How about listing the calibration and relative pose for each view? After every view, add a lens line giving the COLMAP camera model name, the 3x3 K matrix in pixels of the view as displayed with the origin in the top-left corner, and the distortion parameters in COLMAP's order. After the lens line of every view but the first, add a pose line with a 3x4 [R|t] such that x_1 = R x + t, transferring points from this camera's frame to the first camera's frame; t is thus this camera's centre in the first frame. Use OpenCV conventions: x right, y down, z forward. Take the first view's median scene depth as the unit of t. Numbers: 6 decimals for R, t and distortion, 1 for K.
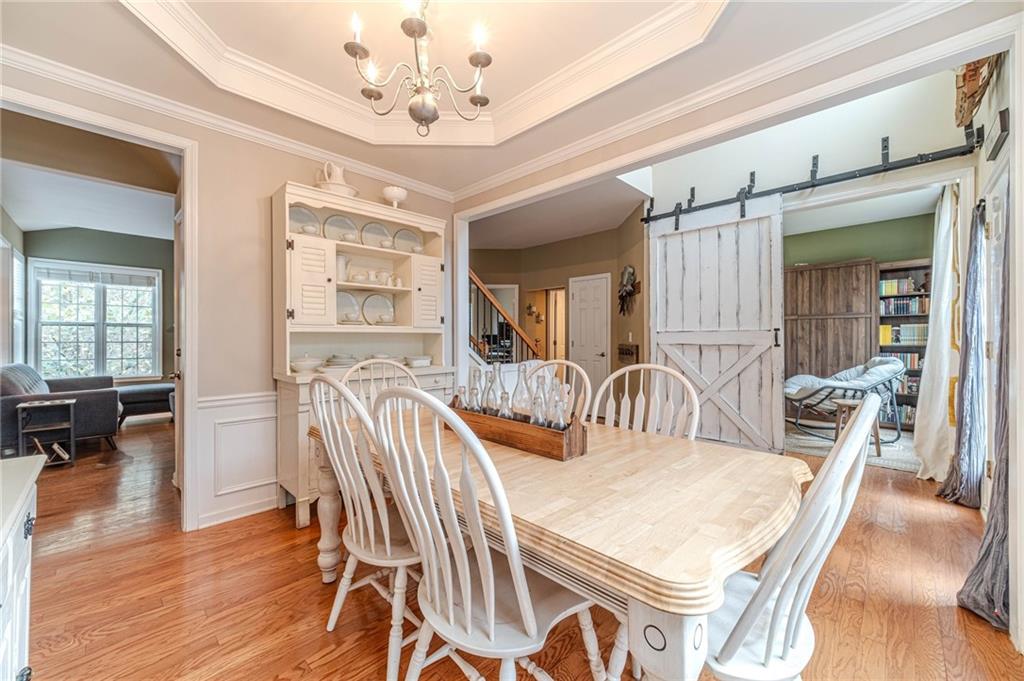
lens RADIAL K [[400.4, 0, 510.3], [0, 400.4, 337.6], [0, 0, 1]] dist [0.007519, -0.002094]
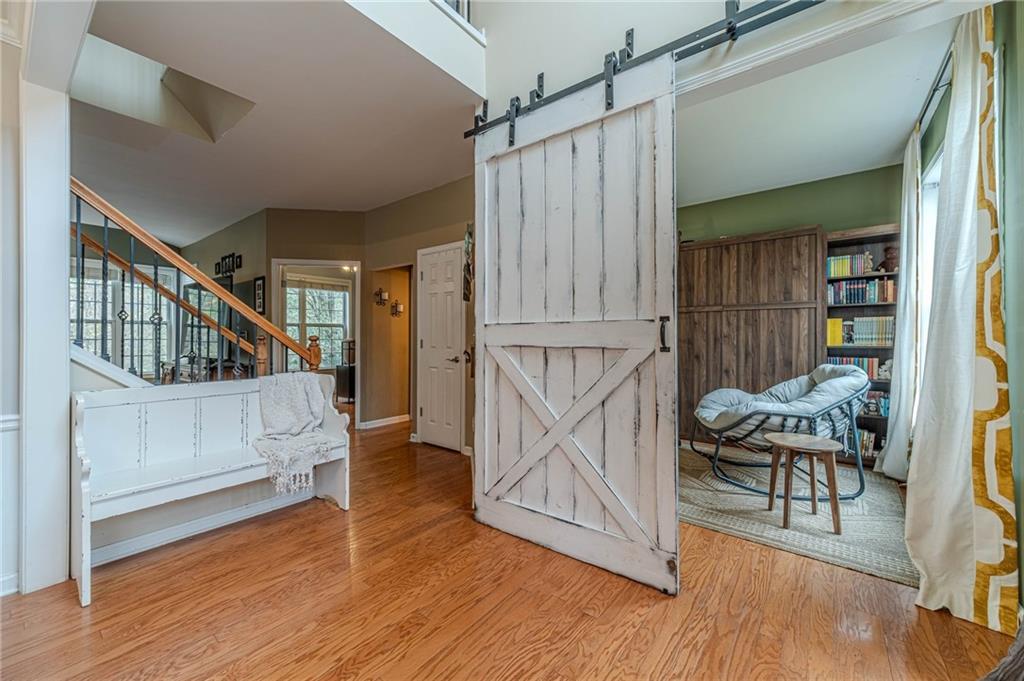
lens RADIAL K [[400.4, 0, 503.7], [0, 400.4, 336.0], [0, 0, 1]] dist [0.007519, -0.002094]
pose [[0.995503, 0.002296, 0.094699, 0.282718], [-0.002233, 0.999997, -0.000771, 0.002248], [-0.094701, 0.000557, 0.995506, 0.350241]]
